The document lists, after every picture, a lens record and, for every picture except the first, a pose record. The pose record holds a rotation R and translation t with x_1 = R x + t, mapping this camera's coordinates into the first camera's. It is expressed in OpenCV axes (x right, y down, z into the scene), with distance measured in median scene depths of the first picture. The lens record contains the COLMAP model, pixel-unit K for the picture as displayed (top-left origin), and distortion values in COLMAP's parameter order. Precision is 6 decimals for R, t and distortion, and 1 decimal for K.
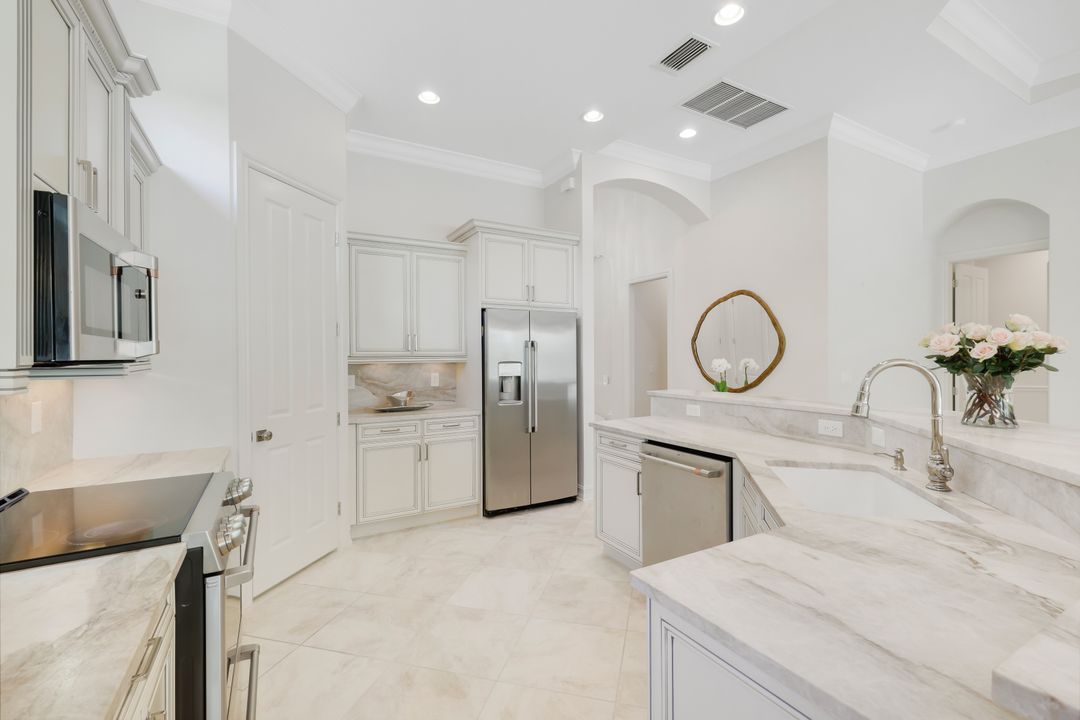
lens RADIAL K [[469.2, 0, 541.6], [0, 469.2, 355.3], [0, 0, 1]] dist [0.006195, -0.000344]
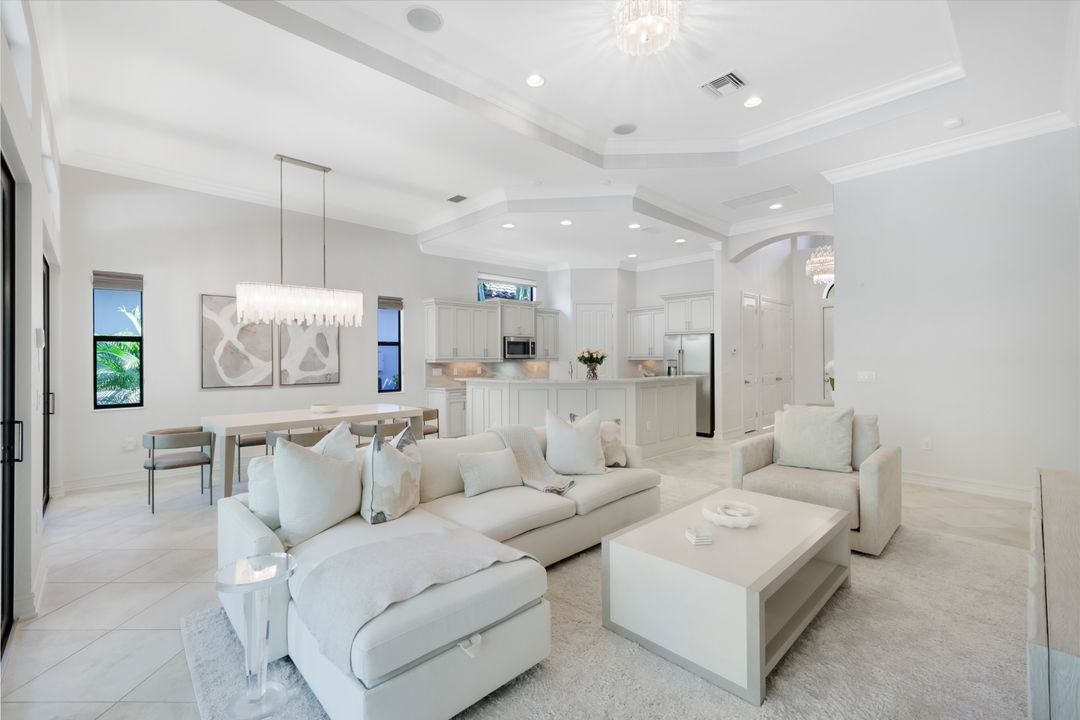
lens RADIAL K [[469.2, 0, 541.6], [0, 469.2, 355.3], [0, 0, 1]] dist [0.006195, -0.000344]
pose [[0.238934, 0.001265, -0.971035, 3.017164], [0.002632, 0.999995, 0.001950, -0.022342], [0.971032, -0.003022, 0.238930, -0.117792]]
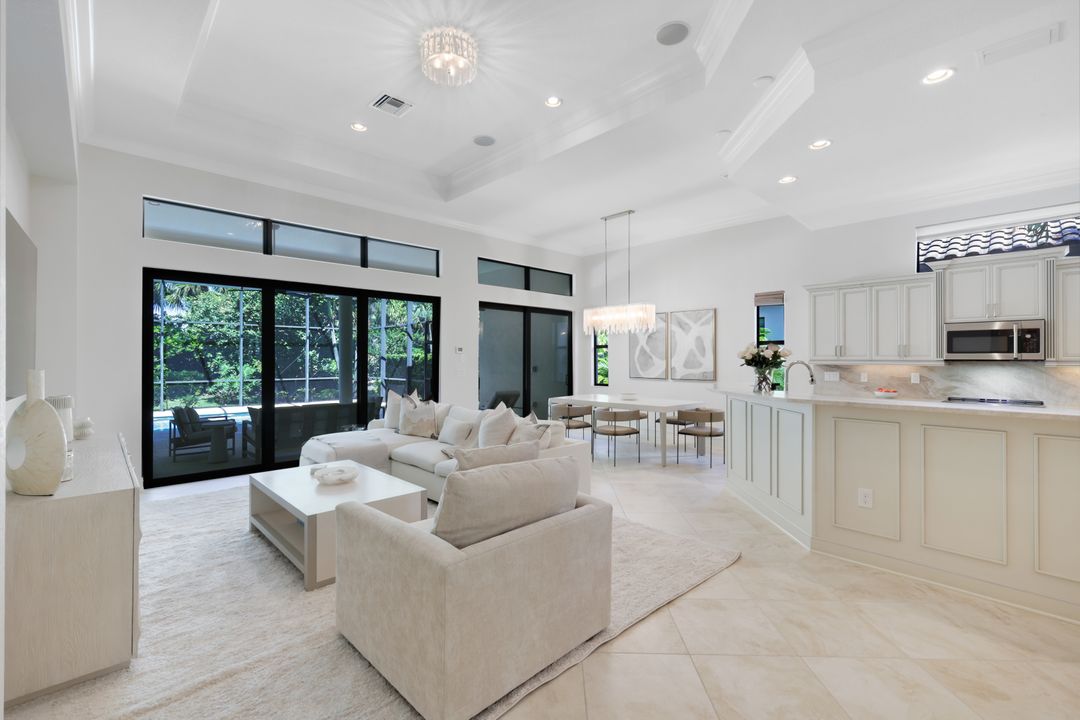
lens RADIAL K [[469.2, 0, 541.6], [0, 469.2, 355.3], [0, 0, 1]] dist [0.006195, -0.000344]
pose [[-0.971579, 0.001408, -0.236713, 1.811115], [0.002939, 0.999977, -0.006116, -0.005724], [0.236699, -0.006638, -0.971560, 2.097387]]
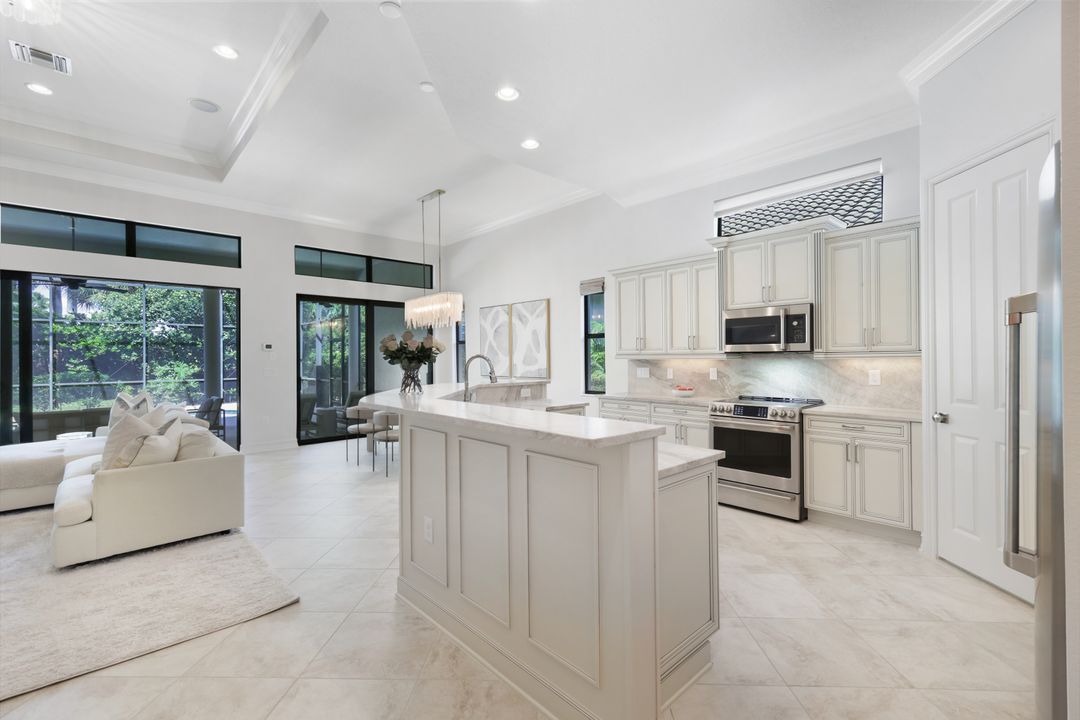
lens RADIAL K [[469.2, 0, 541.6], [0, 469.2, 355.3], [0, 0, 1]] dist [0.006195, -0.000344]
pose [[-0.974092, 0.010720, -0.225896, 0.644992], [0.011666, 0.999928, -0.002852, 0.015437], [0.225849, -0.005413, -0.974147, 2.080018]]
